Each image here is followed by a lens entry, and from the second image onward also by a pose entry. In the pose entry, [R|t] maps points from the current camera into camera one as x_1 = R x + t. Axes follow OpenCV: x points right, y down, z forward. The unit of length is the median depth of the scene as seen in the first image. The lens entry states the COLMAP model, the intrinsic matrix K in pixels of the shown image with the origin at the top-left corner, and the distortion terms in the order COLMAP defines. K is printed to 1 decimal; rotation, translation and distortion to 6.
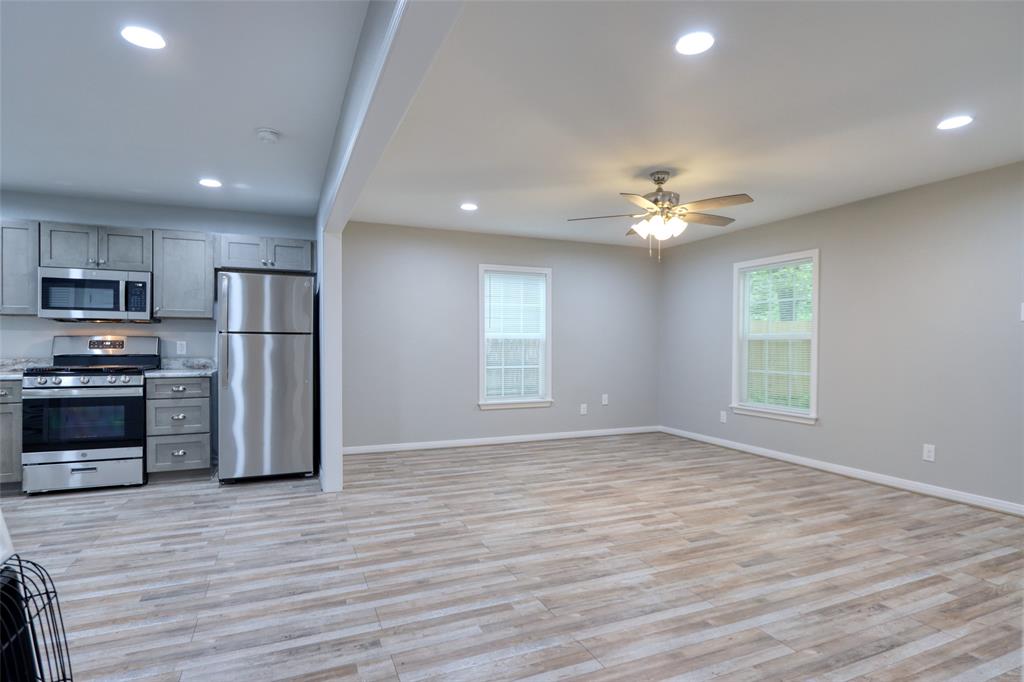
lens RADIAL K [[532.5, 0, 514.1], [0, 532.5, 350.0], [0, 0, 1]] dist [-0.015543, 0.002941]
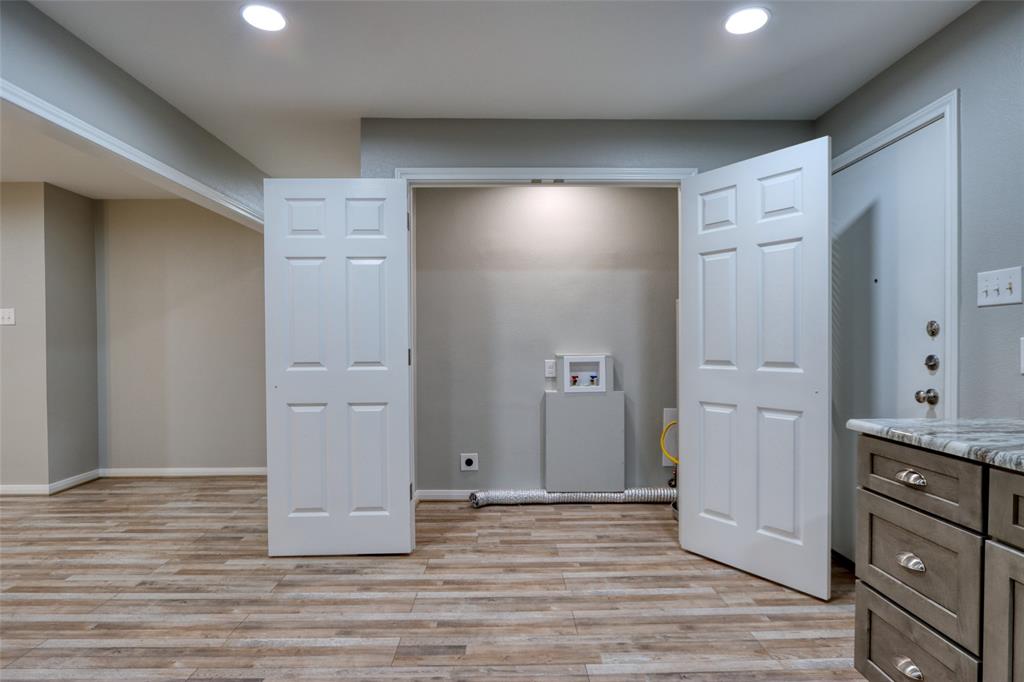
lens RADIAL K [[537.5, 0, 514.6], [0, 537.5, 345.0], [0, 0, 1]] dist [-0.010019, 0.000485]
pose [[-0.923272, -0.001965, 0.384141, -0.835277], [0.006347, 0.999772, 0.020368, -0.016133], [-0.384093, 0.021244, -0.923050, 0.972357]]
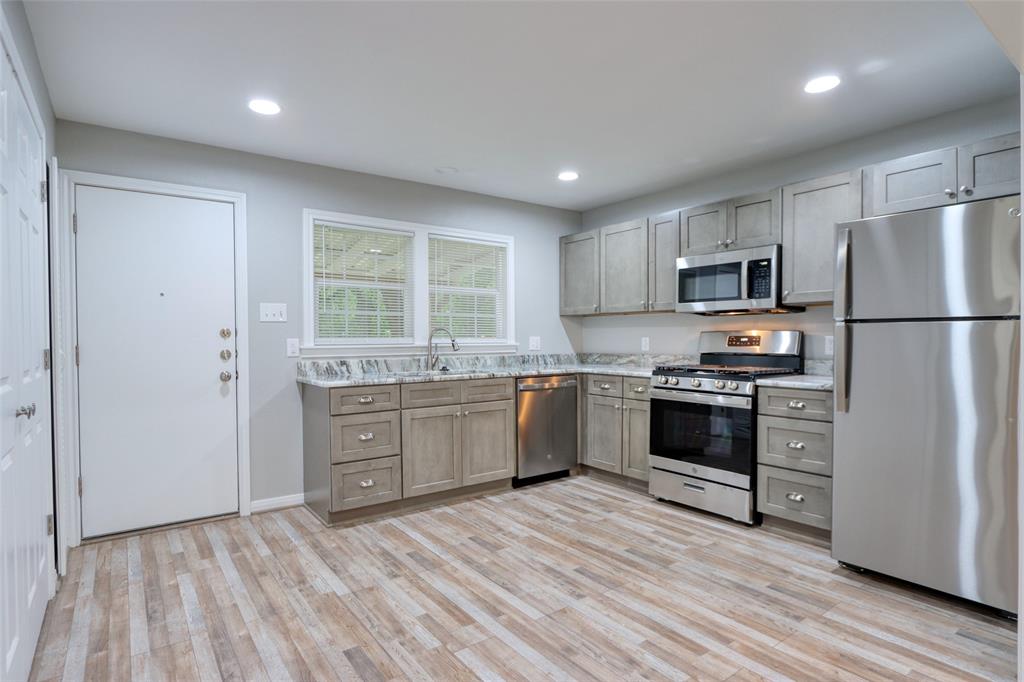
lens RADIAL K [[532.5, 0, 514.1], [0, 532.5, 350.0], [0, 0, 1]] dist [-0.015543, 0.002941]
pose [[0.226958, 0.016044, -0.973772, -0.045857], [-0.006589, 0.999867, 0.014938, -0.007598], [0.973882, 0.003026, 0.227034, 0.545223]]
